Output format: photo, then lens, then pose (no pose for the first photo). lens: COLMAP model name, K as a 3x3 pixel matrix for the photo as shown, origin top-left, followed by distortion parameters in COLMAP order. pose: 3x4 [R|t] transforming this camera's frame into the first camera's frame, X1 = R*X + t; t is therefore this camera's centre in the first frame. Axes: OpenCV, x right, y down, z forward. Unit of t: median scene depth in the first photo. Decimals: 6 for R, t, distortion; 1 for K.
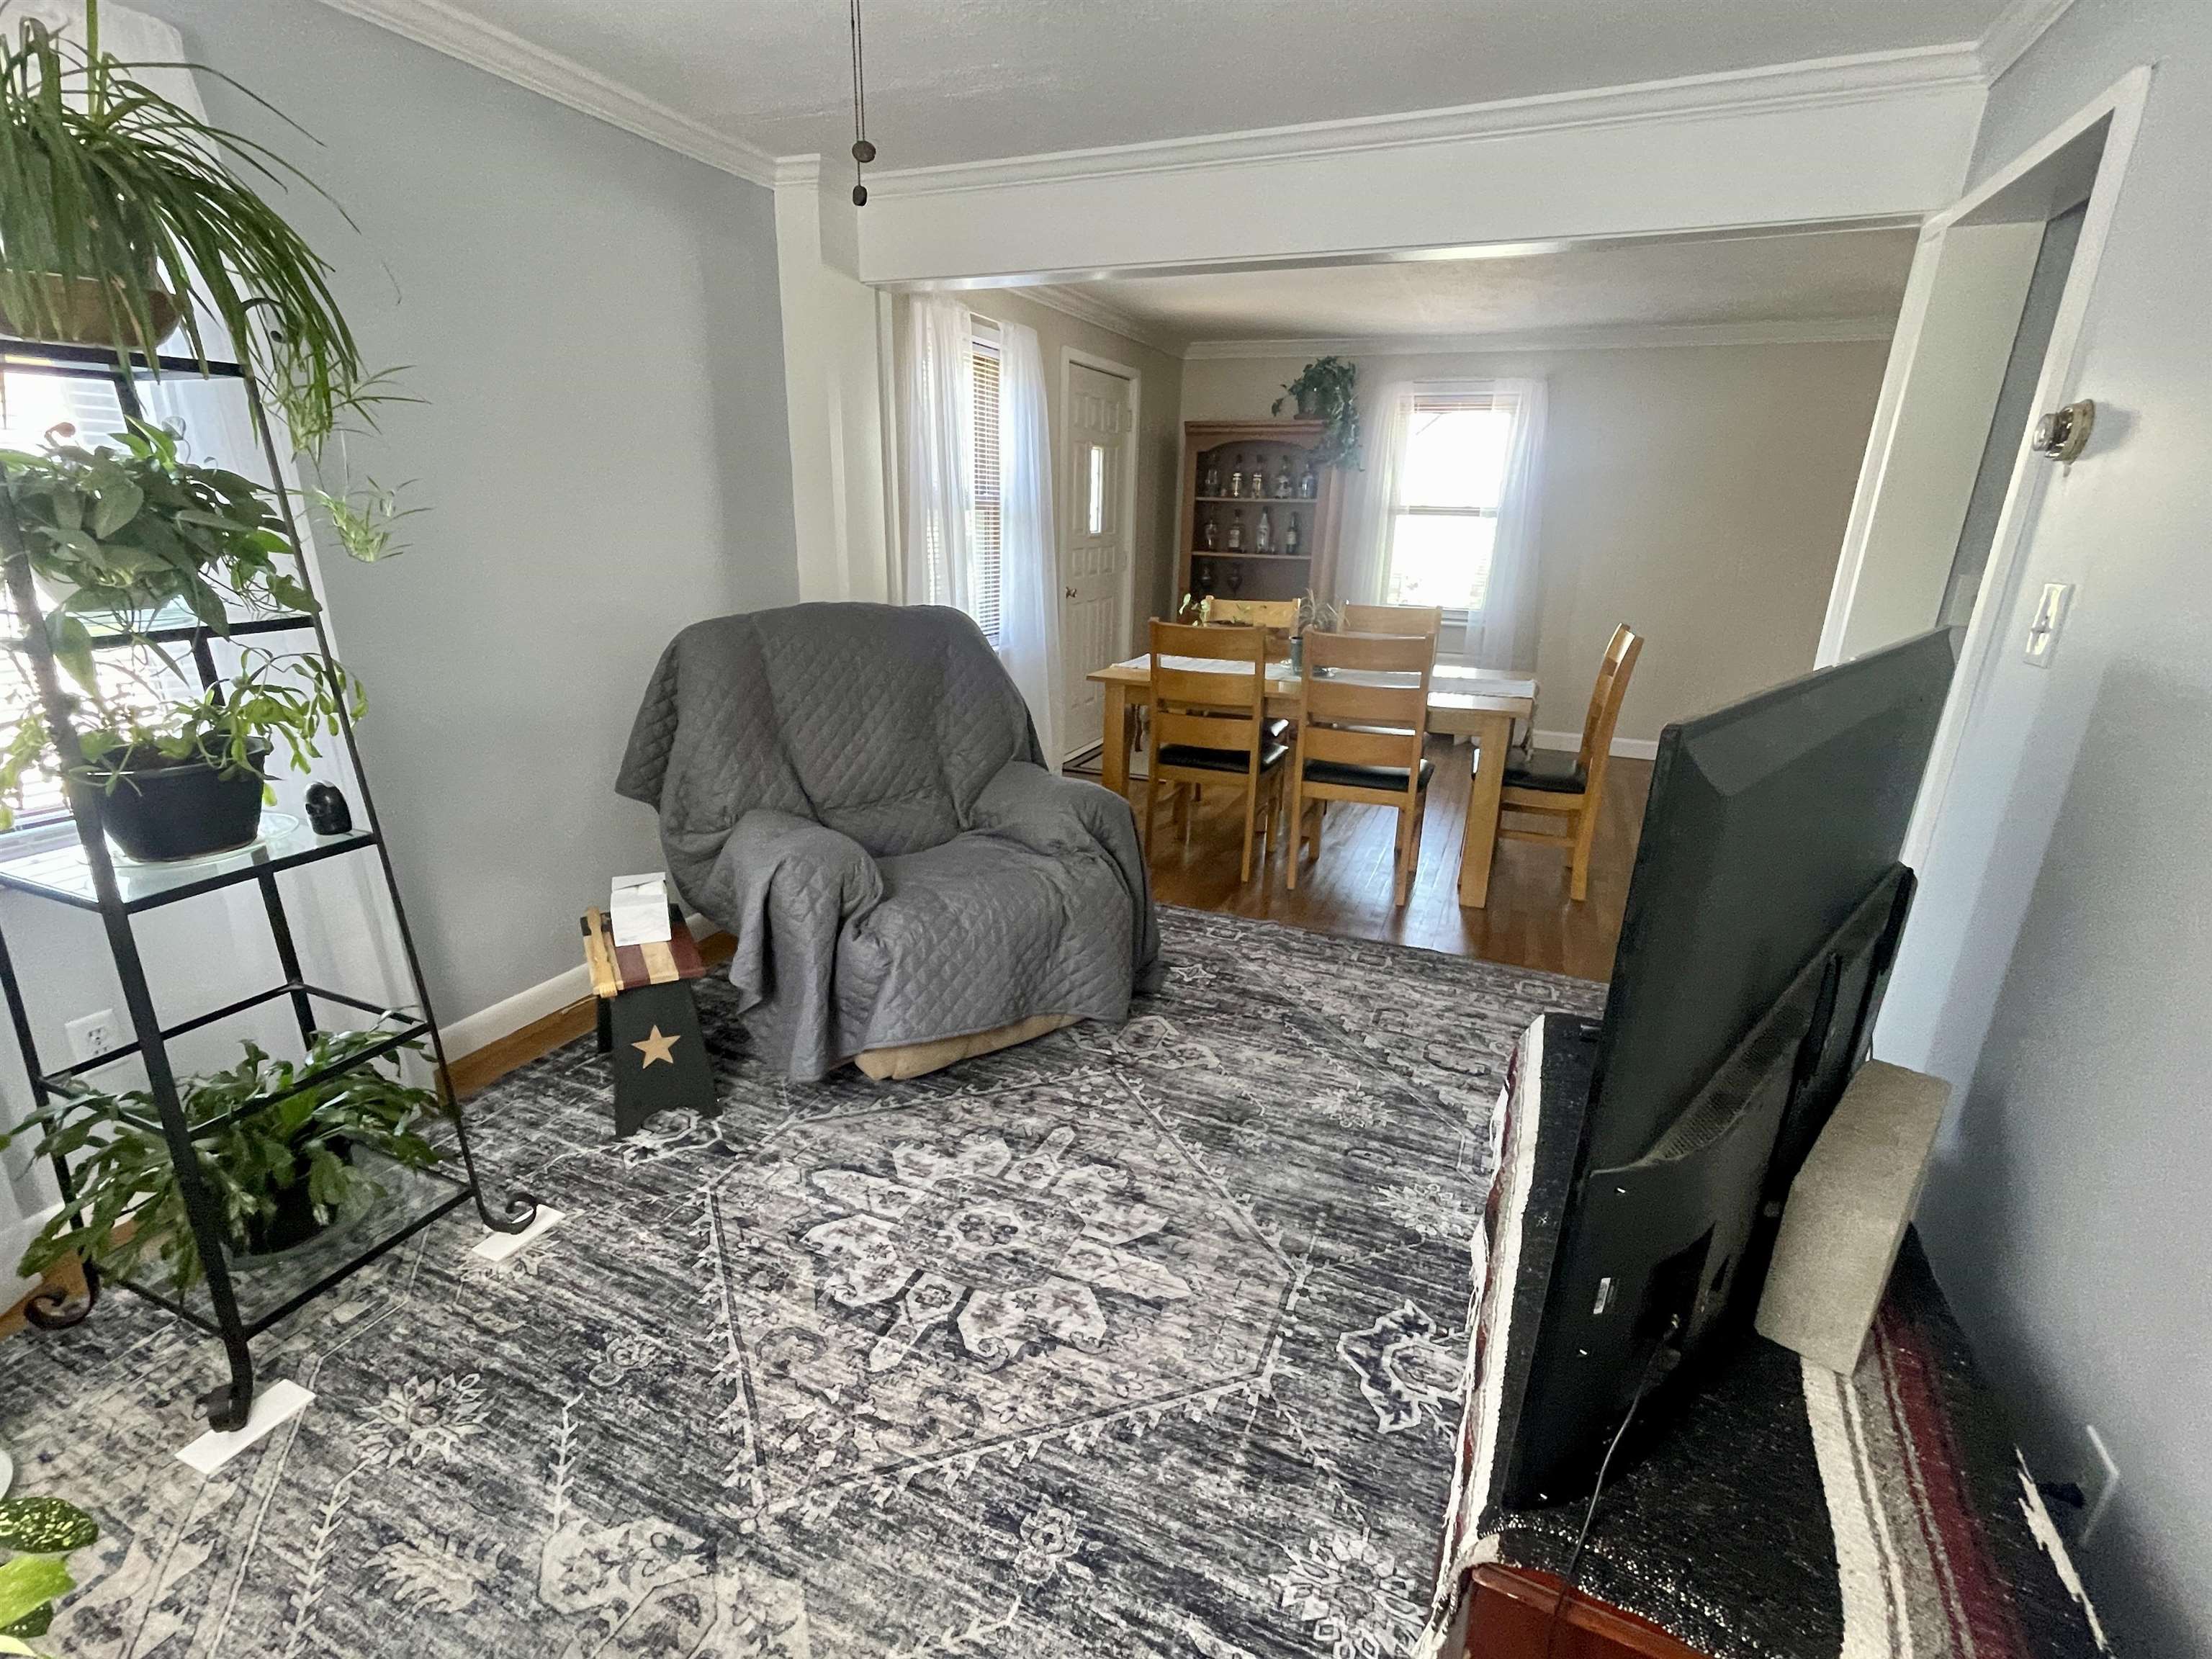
lens RADIAL K [[1035.8, 0, 1095.9], [0, 1035.8, 829.5], [0, 0, 1]] dist [-0.004041, 0.000067]
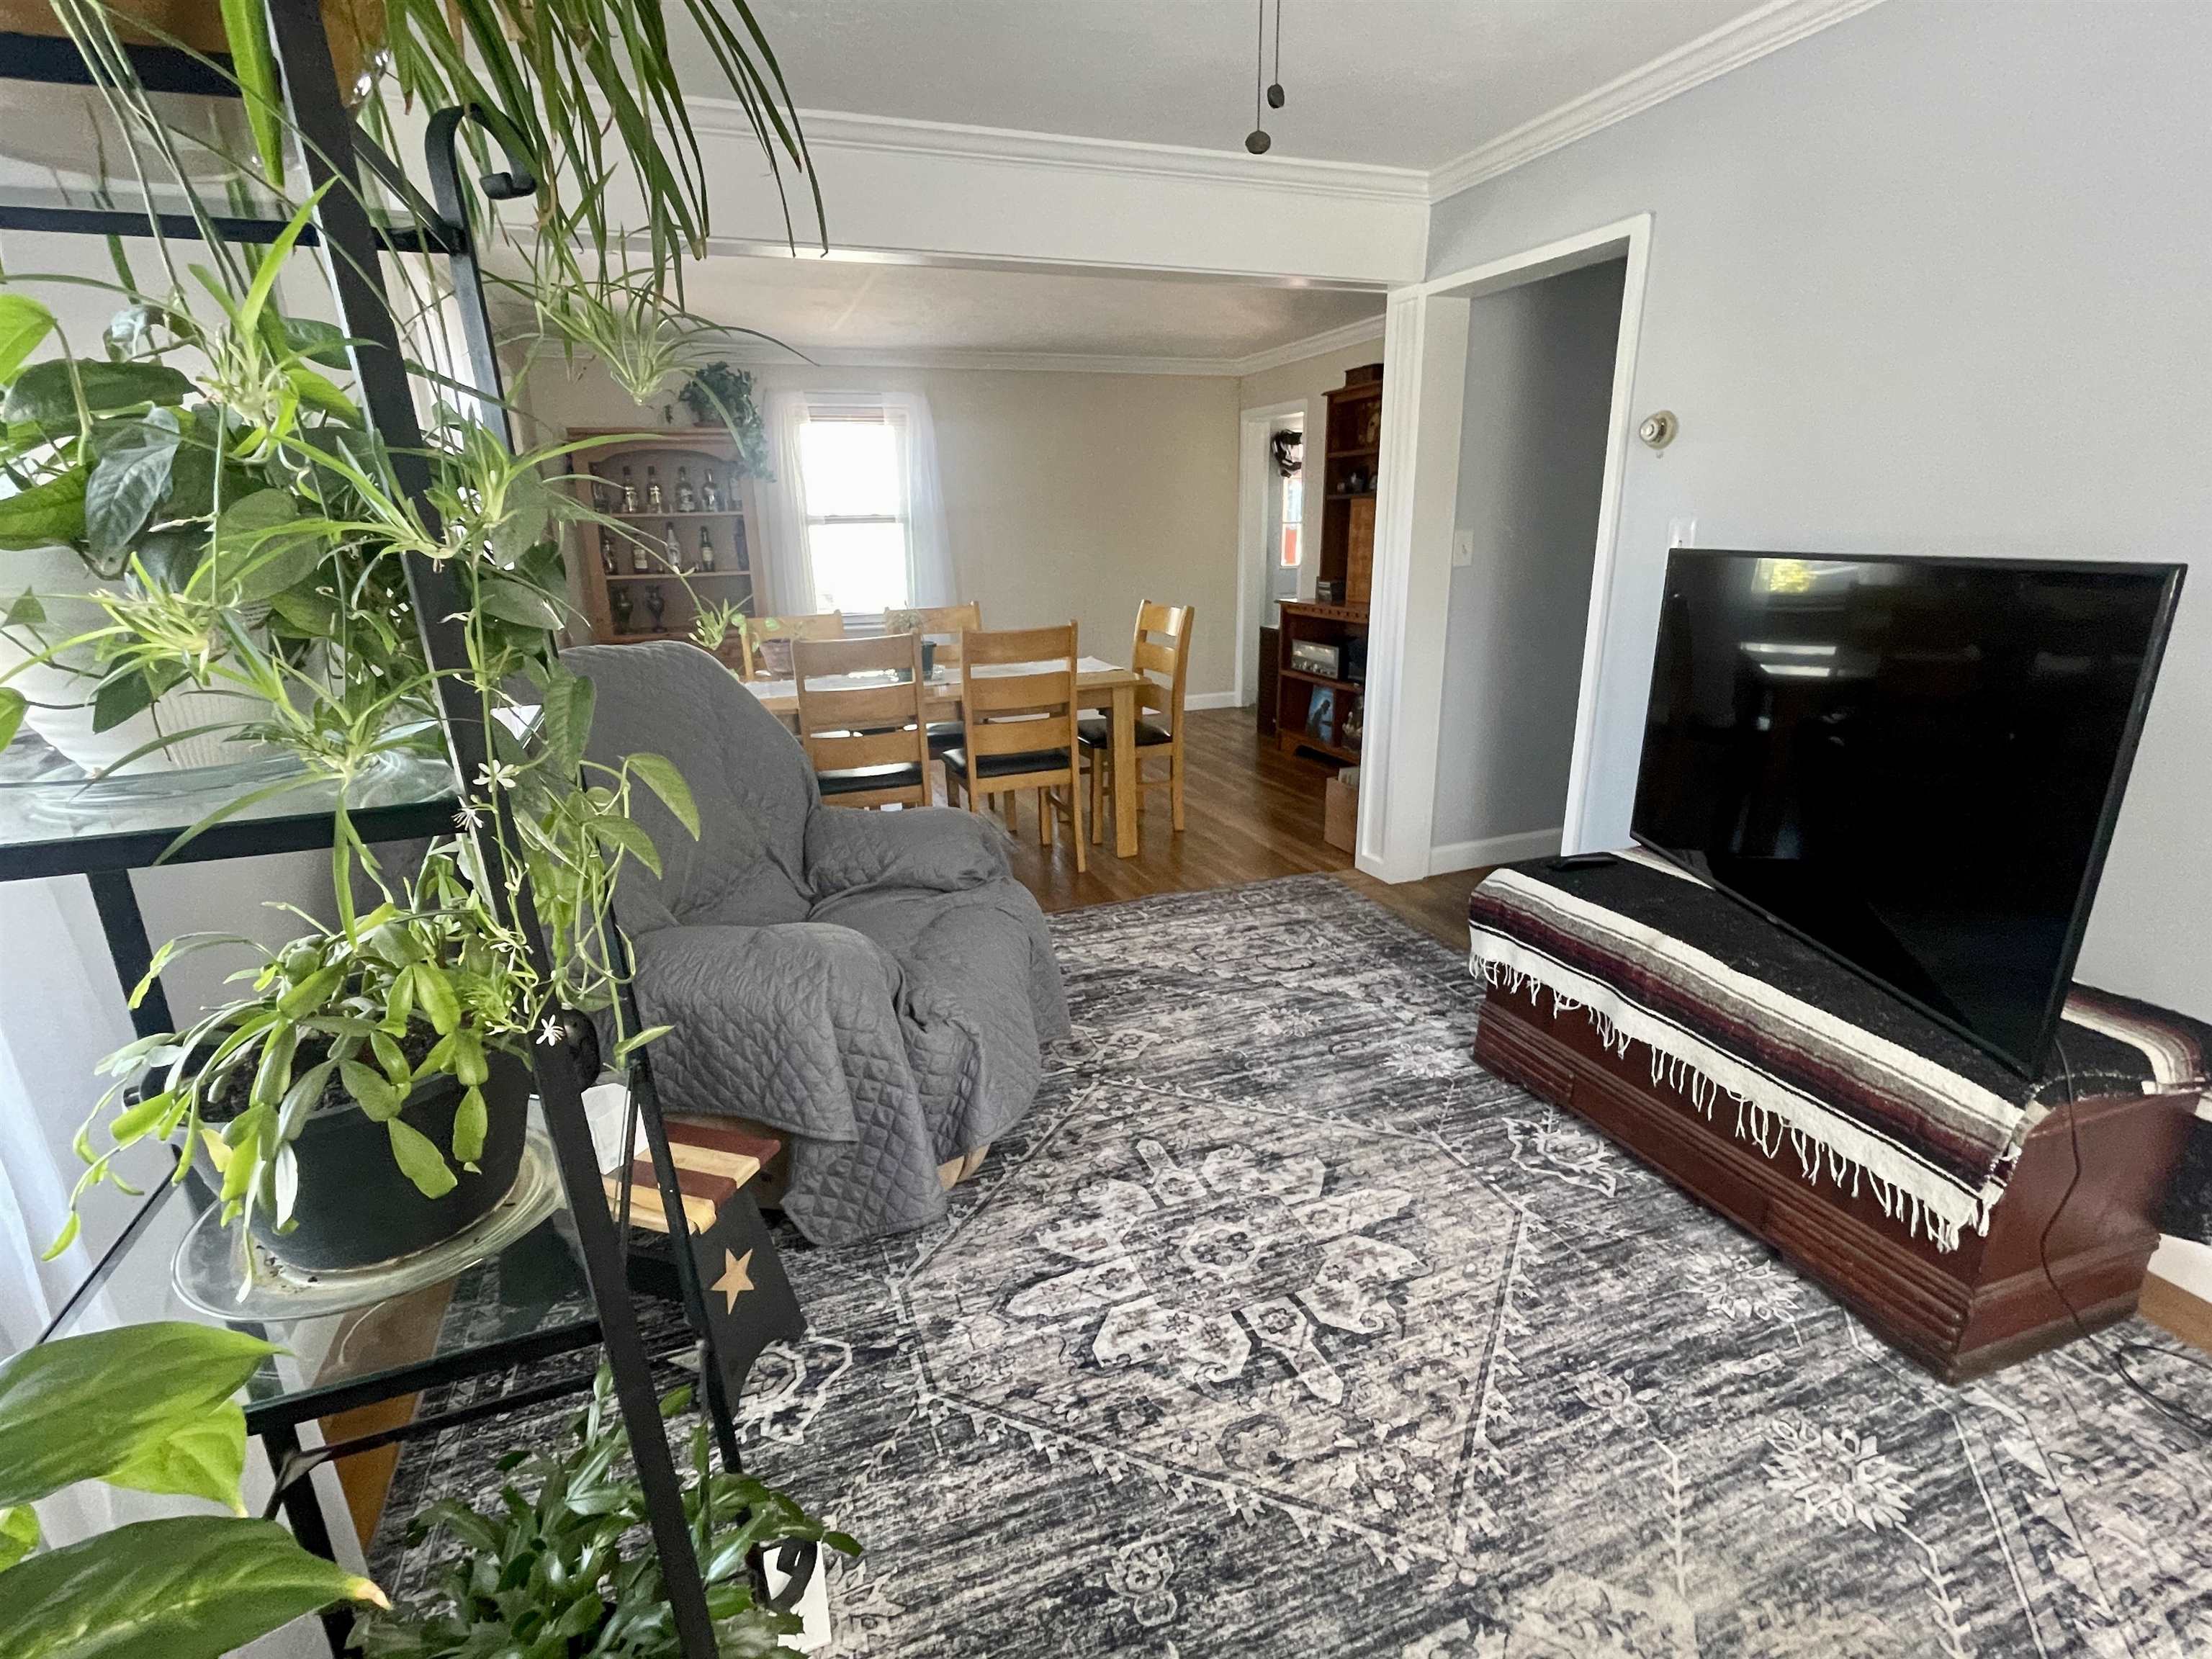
lens RADIAL K [[1033.6, 0, 1095.6], [0, 1033.6, 827.5], [0, 0, 1]] dist [-0.016274, 0.012200]
pose [[0.721505, -0.234050, 0.651653, -0.739147], [0.245051, 0.966540, 0.075828, -0.093394], [-0.647596, 0.104978, 0.754717, 0.324374]]
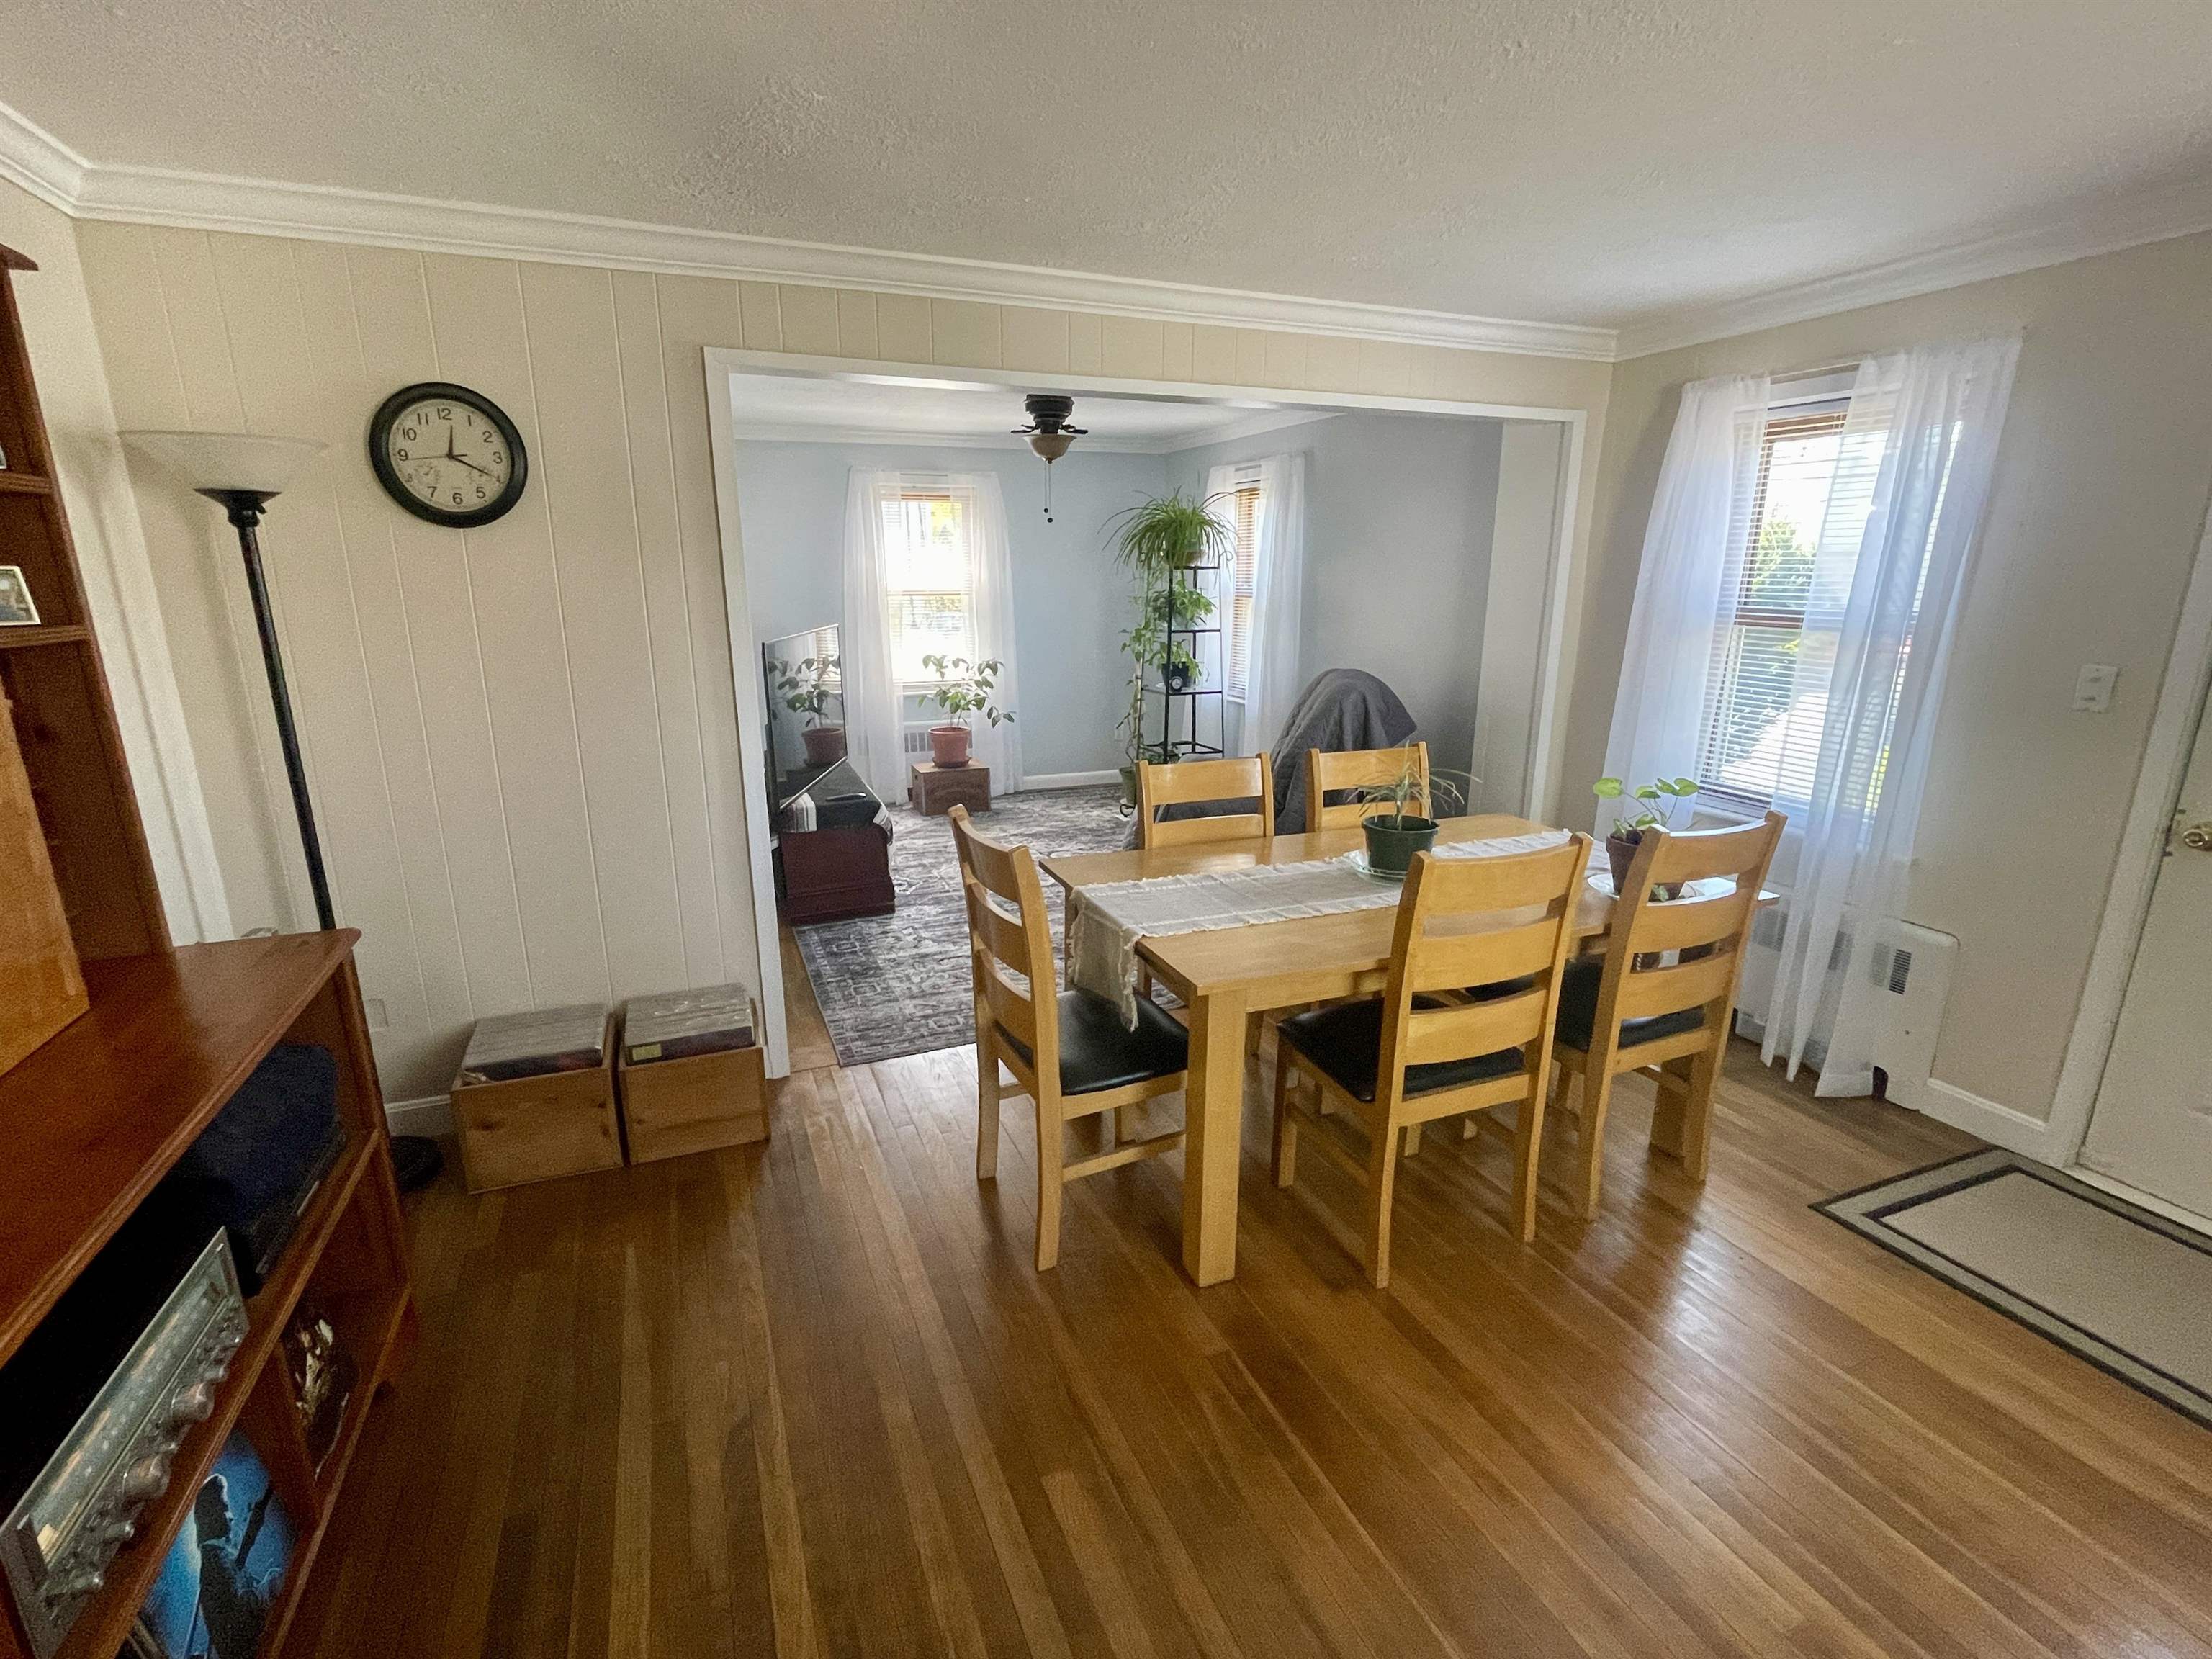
lens RADIAL K [[1027.9, 0, 1106.0], [0, 1027.9, 829.5], [0, 0, 1]] dist [-0.001909, -0.001104]
pose [[-0.696841, 0.148234, -0.701740, 1.680881], [-0.236828, 0.875975, 0.420214, -0.863565], [0.676997, 0.459014, -0.575309, 2.633583]]
